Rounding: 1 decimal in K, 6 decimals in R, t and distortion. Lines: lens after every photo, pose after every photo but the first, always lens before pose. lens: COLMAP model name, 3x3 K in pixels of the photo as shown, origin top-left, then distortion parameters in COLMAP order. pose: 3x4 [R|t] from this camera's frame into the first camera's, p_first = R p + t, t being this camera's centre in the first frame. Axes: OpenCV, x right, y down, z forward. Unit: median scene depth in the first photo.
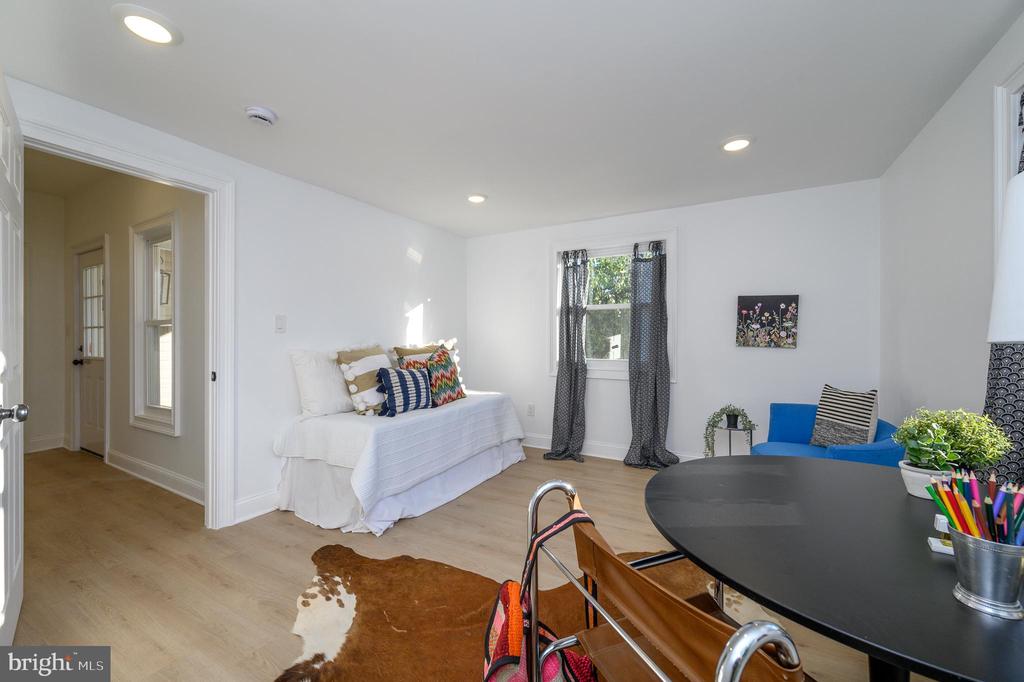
lens RADIAL K [[412.6, 0, 512.0], [0, 412.6, 341.0], [0, 0, 1]] dist [-0.001798, -0.000148]
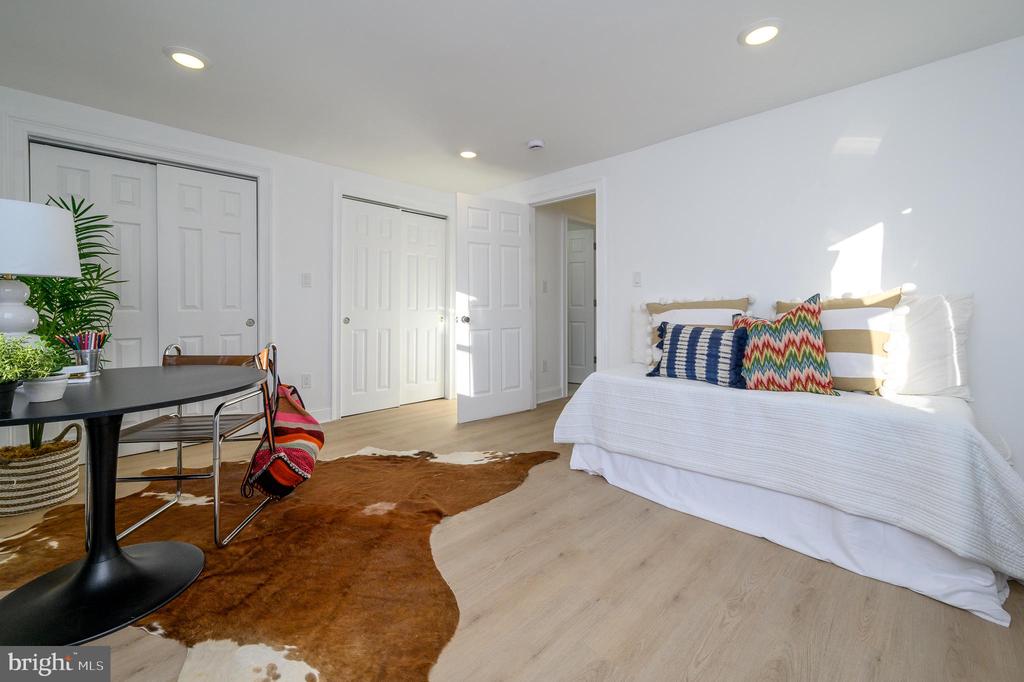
lens RADIAL K [[417.3, 0, 510.5], [0, 417.3, 307.6], [0, 0, 1]] dist [0.000176, 0.000154]
pose [[-0.280734, 0.002785, -0.959782, 0.574930], [-0.010994, 0.999921, 0.006117, 0.029727], [0.959723, 0.012269, -0.280681, 0.846935]]
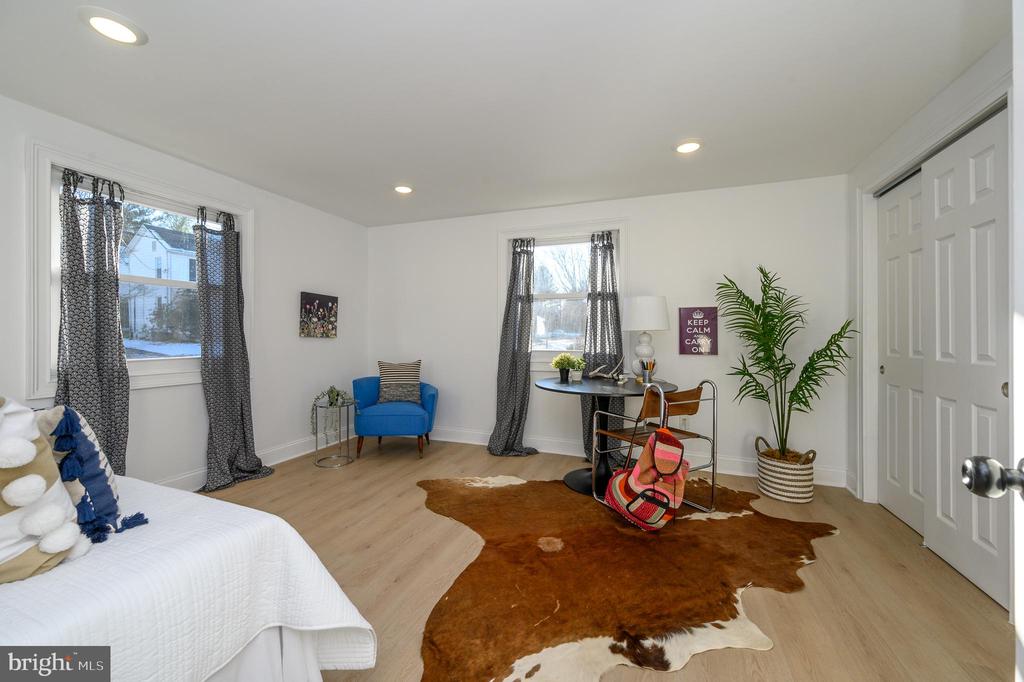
lens RADIAL K [[400.5, 0, 511.5], [0, 400.5, 337.3], [0, 0, 1]] dist [-0.000650, -0.000066]
pose [[-0.148319, -0.006213, 0.988920, -0.622922], [0.004908, 0.999963, 0.007018, 0.009241], [-0.988927, 0.005894, -0.148283, 0.628405]]
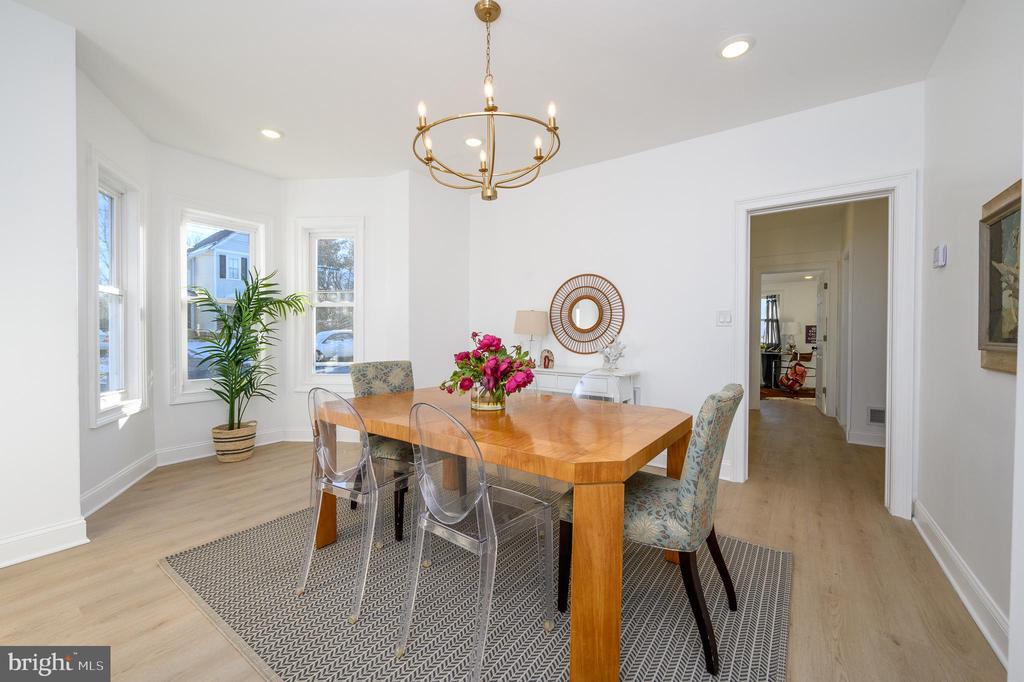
lens RADIAL K [[412.6, 0, 512.0], [0, 412.6, 341.0], [0, 0, 1]] dist [-0.001798, -0.000148]
pose [[0.098341, -0.011698, 0.995084, -2.609802], [0.002254, 0.999931, 0.011533, 0.011223], [-0.995150, 0.001109, 0.098361, 1.736009]]
